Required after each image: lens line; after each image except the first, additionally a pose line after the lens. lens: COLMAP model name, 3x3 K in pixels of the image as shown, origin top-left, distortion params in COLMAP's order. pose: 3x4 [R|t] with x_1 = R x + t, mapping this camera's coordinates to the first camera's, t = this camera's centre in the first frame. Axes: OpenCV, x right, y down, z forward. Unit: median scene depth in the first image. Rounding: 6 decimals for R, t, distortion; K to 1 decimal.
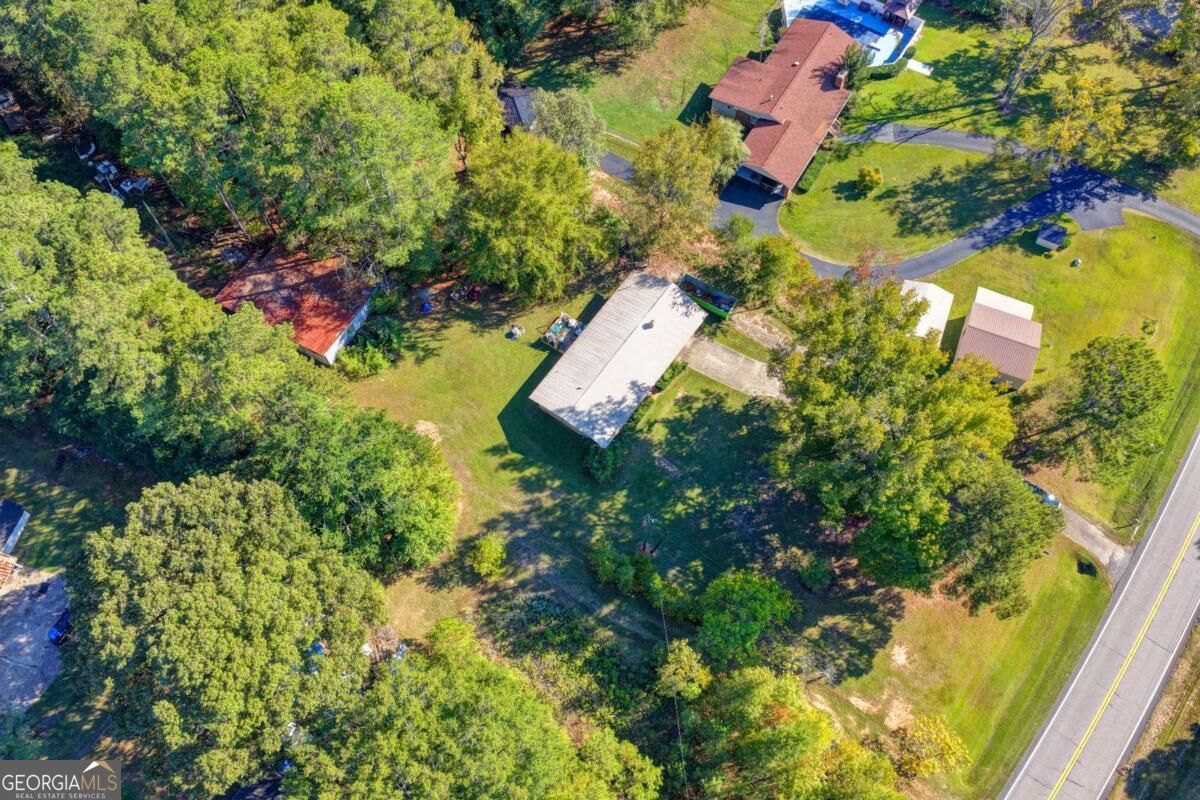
lens RADIAL K [[983.9, 0, 600.0], [0, 983.9, 400.0], [0, 0, 1]] dist [-0.005574, 0.014001]
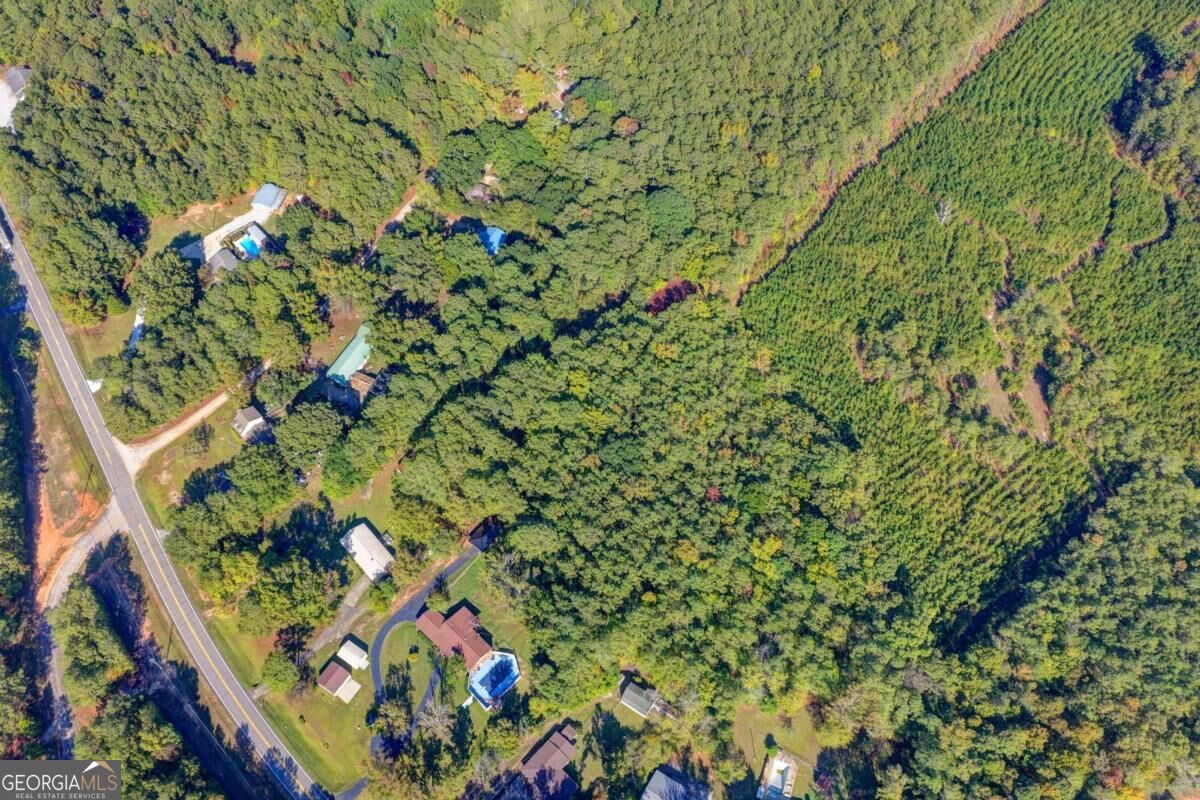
lens RADIAL K [[983.9, 0, 600.0], [0, 983.9, 400.0], [0, 0, 1]] dist [-0.005574, 0.014001]
pose [[-0.204174, 0.821683, -0.532119, 1.162309], [-0.894884, 0.063700, 0.441730, -2.165704], [0.396858, 0.566374, 0.722305, -1.249282]]
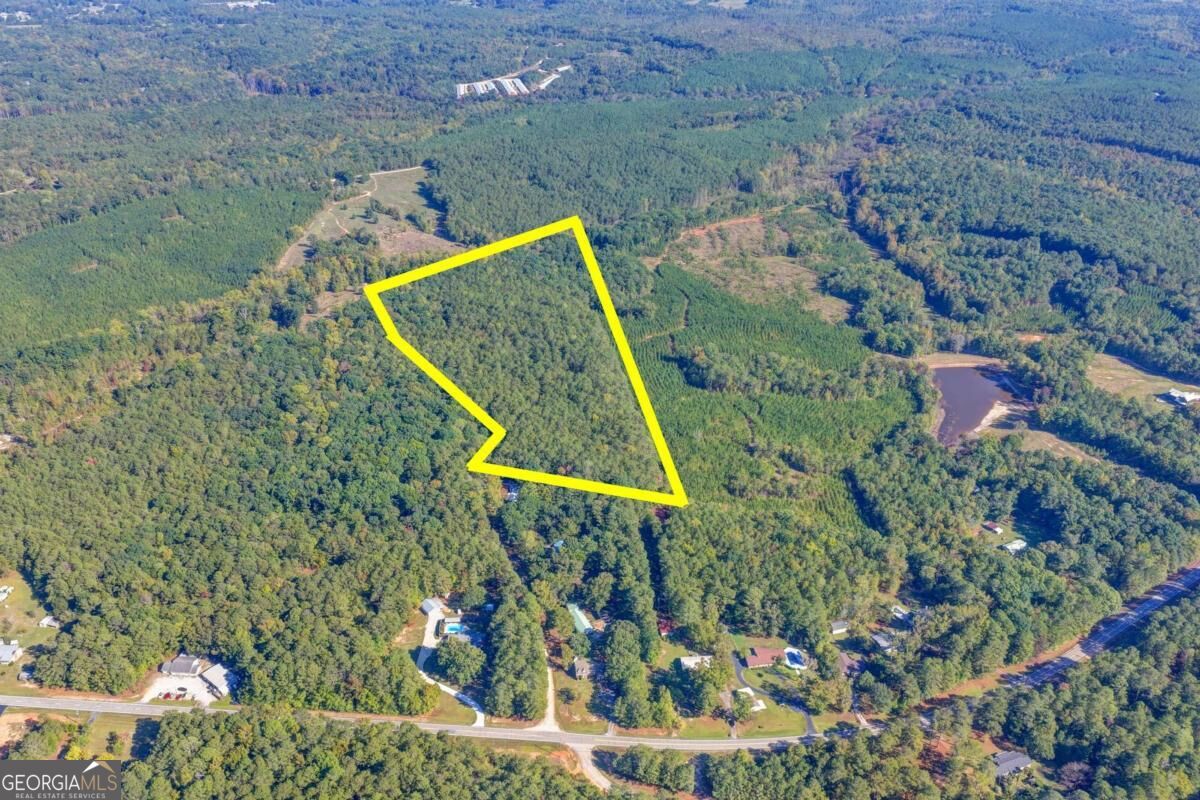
lens RADIAL K [[985.1, 0, 604.8], [0, 985.1, 397.6], [0, 0, 1]] dist [-0.012697, 0.002715]
pose [[0.634275, 0.358834, -0.684787, 3.053849], [-0.709354, 0.622342, -0.330918, 1.272863], [0.307427, 0.695649, 0.649277, -3.931727]]
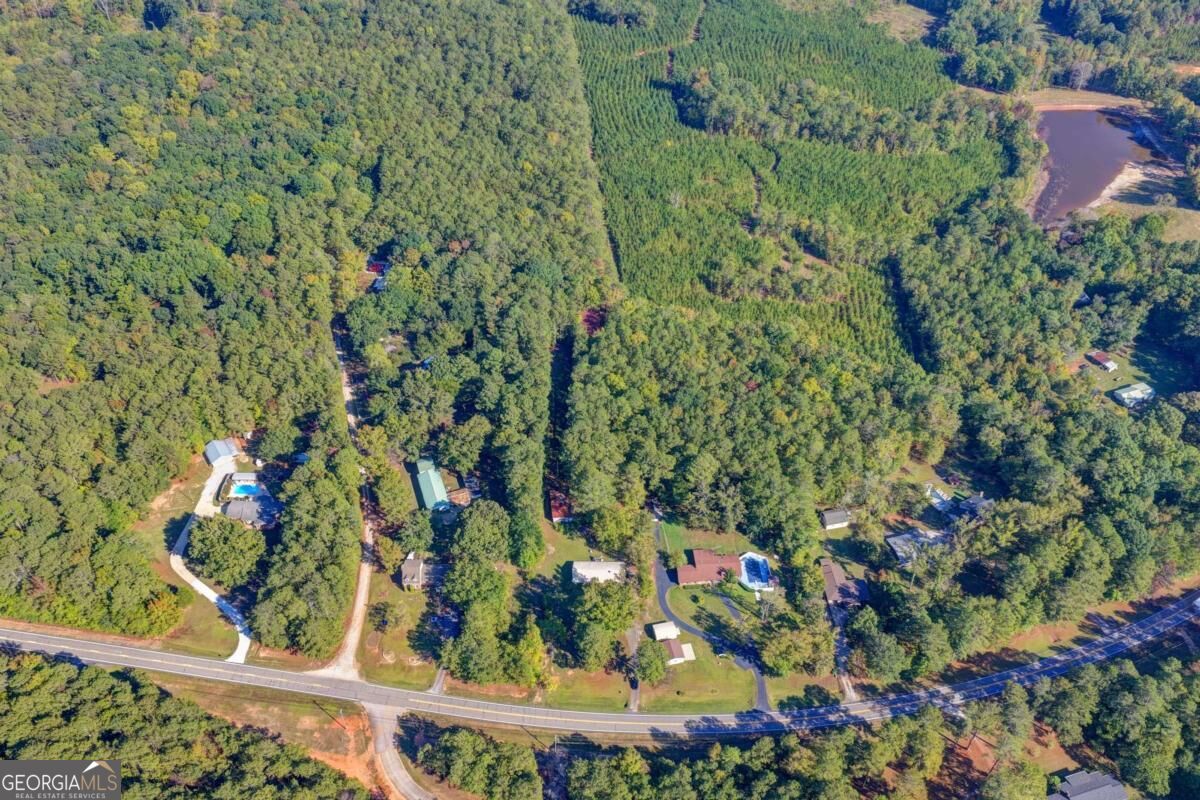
lens RADIAL K [[983.9, 0, 600.0], [0, 983.9, 400.0], [0, 0, 1]] dist [-0.005574, 0.014001]
pose [[0.568485, 0.551146, -0.610789, 1.893237], [-0.751653, 0.649758, -0.113283, -0.053422], [0.334430, 0.523501, 0.783647, -2.144122]]
